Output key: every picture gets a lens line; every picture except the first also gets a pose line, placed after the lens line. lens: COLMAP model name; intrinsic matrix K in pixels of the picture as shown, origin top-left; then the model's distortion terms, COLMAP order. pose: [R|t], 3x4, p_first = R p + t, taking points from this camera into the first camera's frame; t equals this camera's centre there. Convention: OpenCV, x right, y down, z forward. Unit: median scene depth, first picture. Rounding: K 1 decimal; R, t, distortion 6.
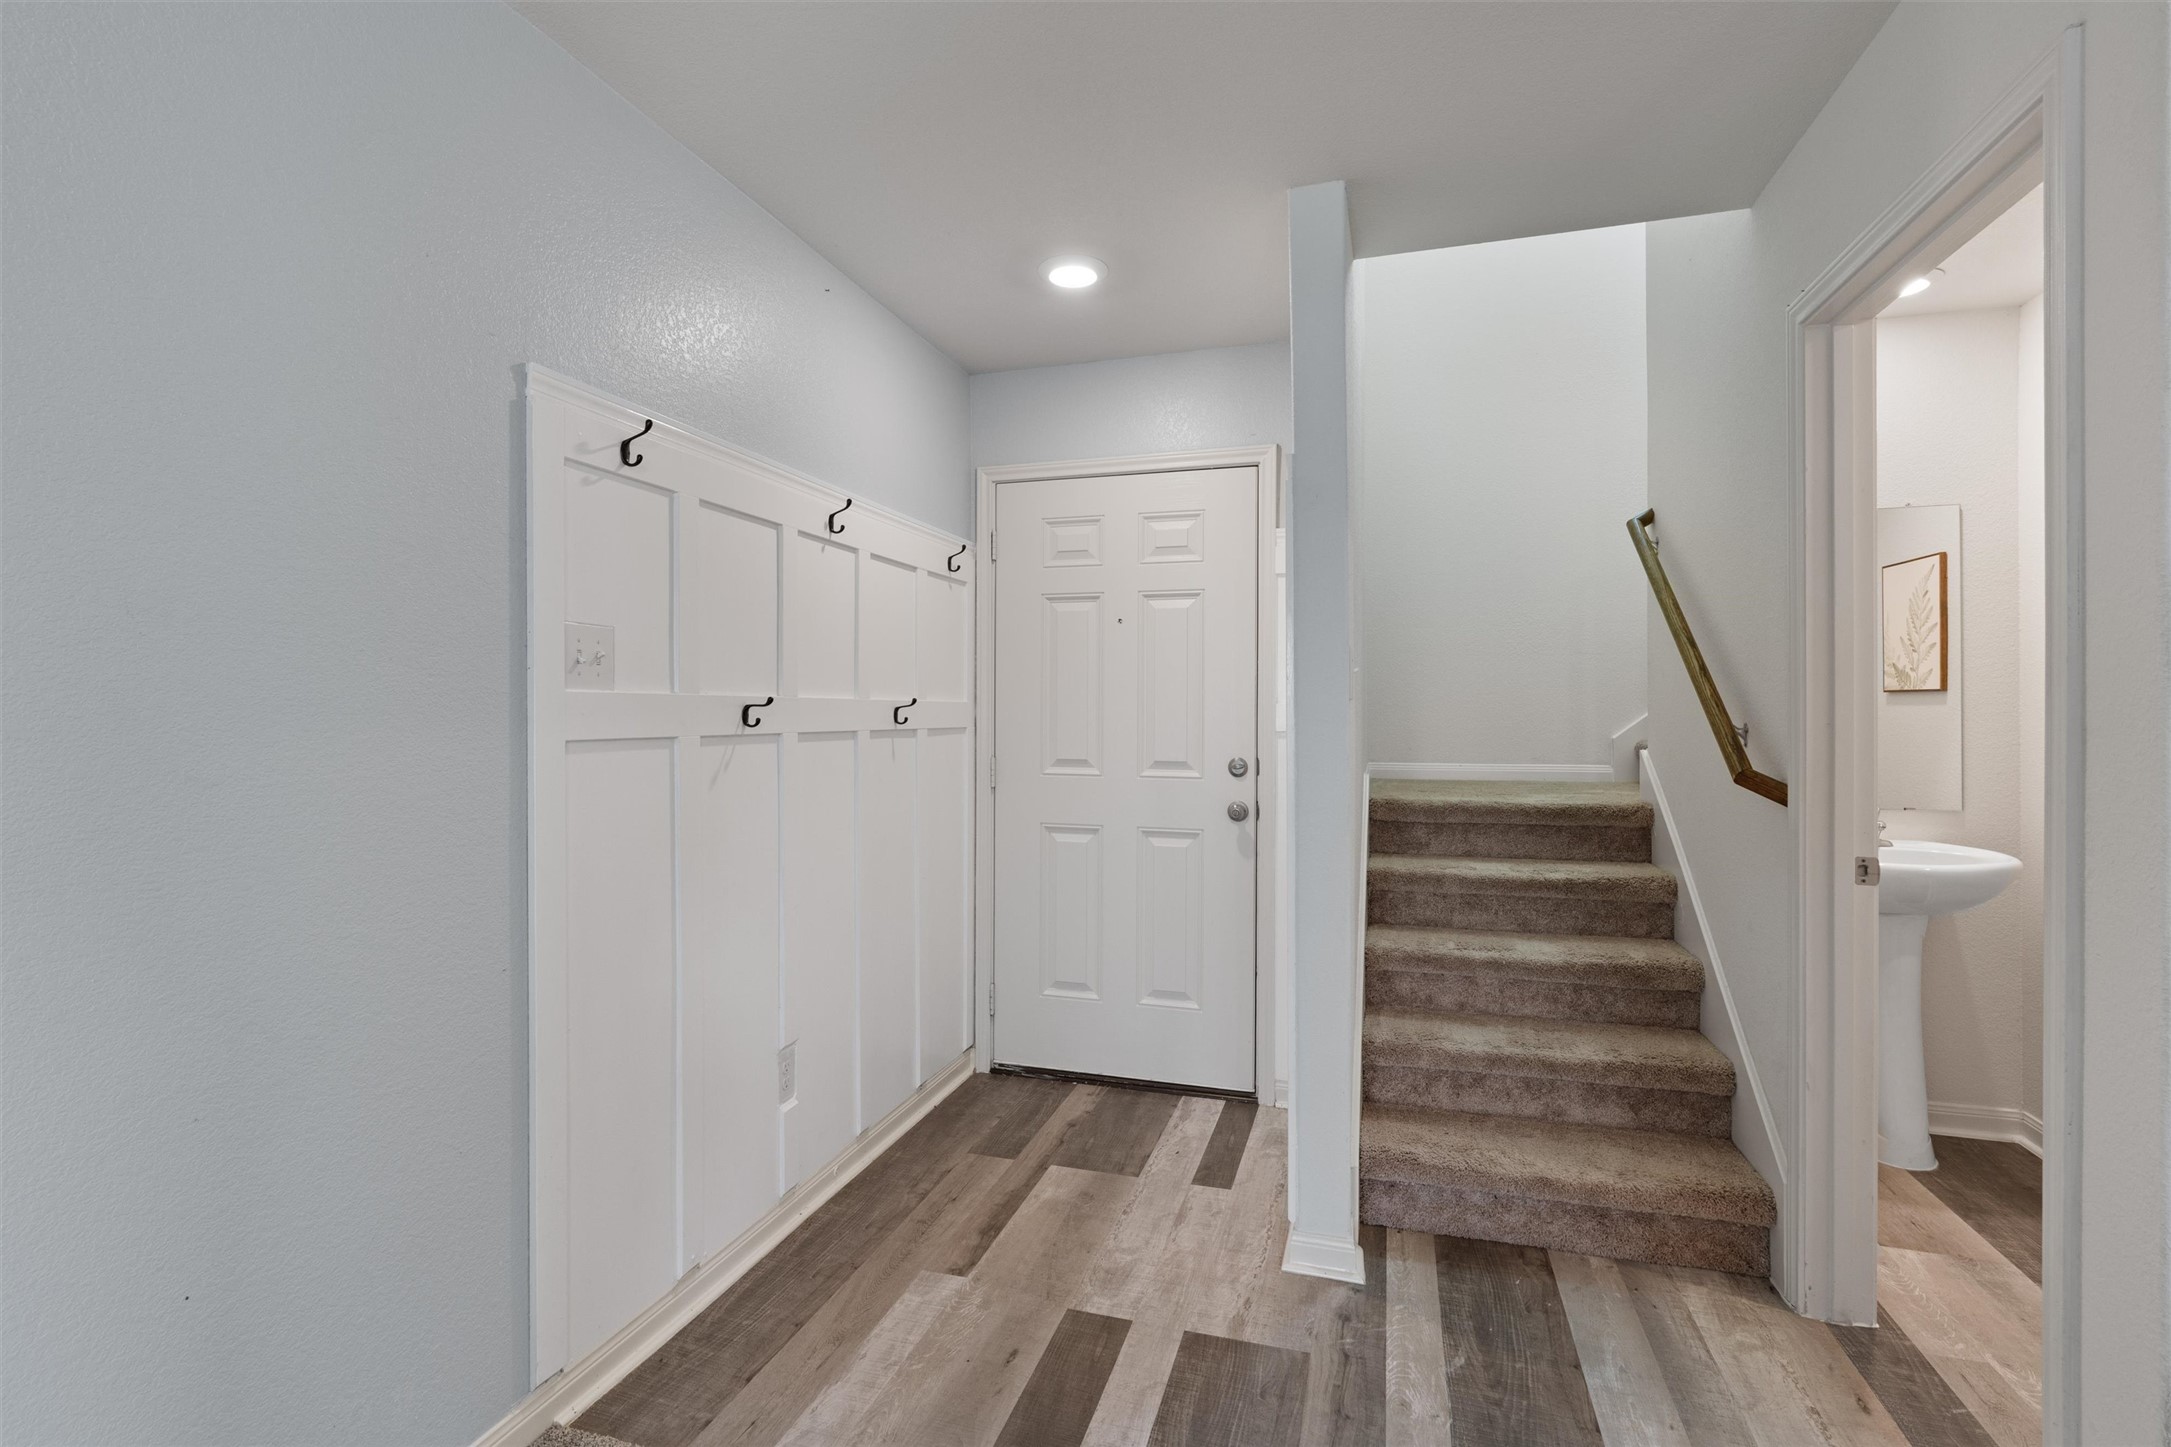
lens RADIAL K [[983.7, 0, 1088.8], [0, 983.7, 718.8], [0, 0, 1]] dist [-0.005495, -0.000636]
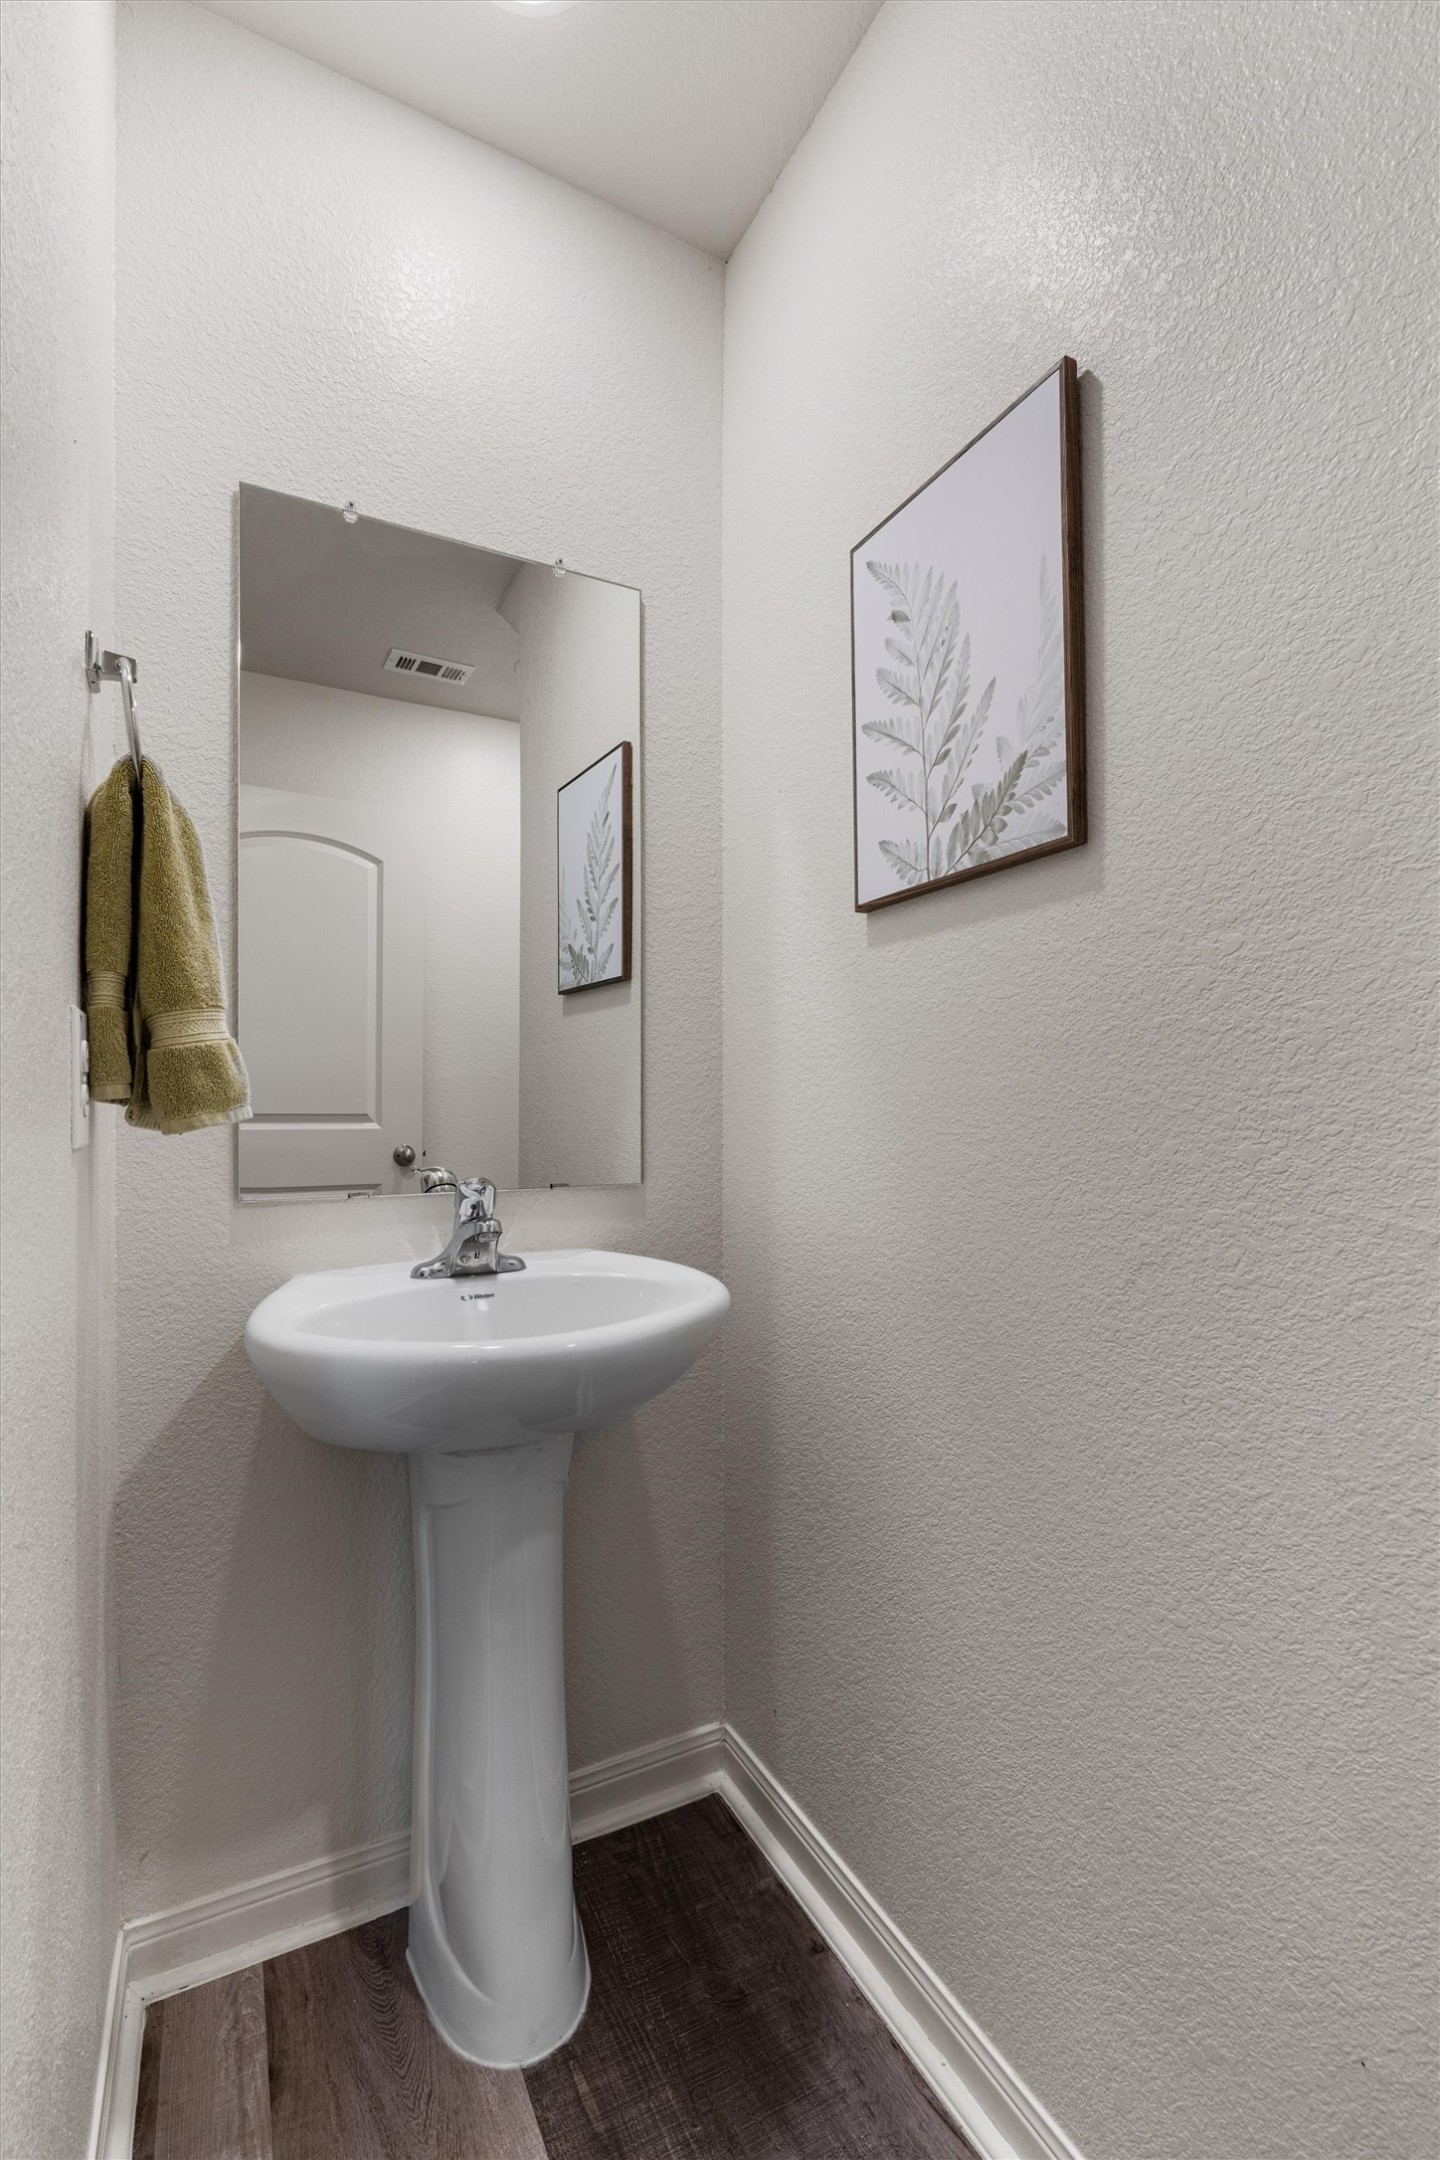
lens RADIAL K [[978.7, 0, 722.7], [0, 978.7, 1088.2], [0, 0, 1]] dist [-0.005495, -0.000636]
pose [[0.719527, 0.013243, 0.694338, 0.500978], [-0.002857, 0.999866, -0.016110, 0.045478], [-0.694458, 0.009607, 0.719469, 0.530821]]
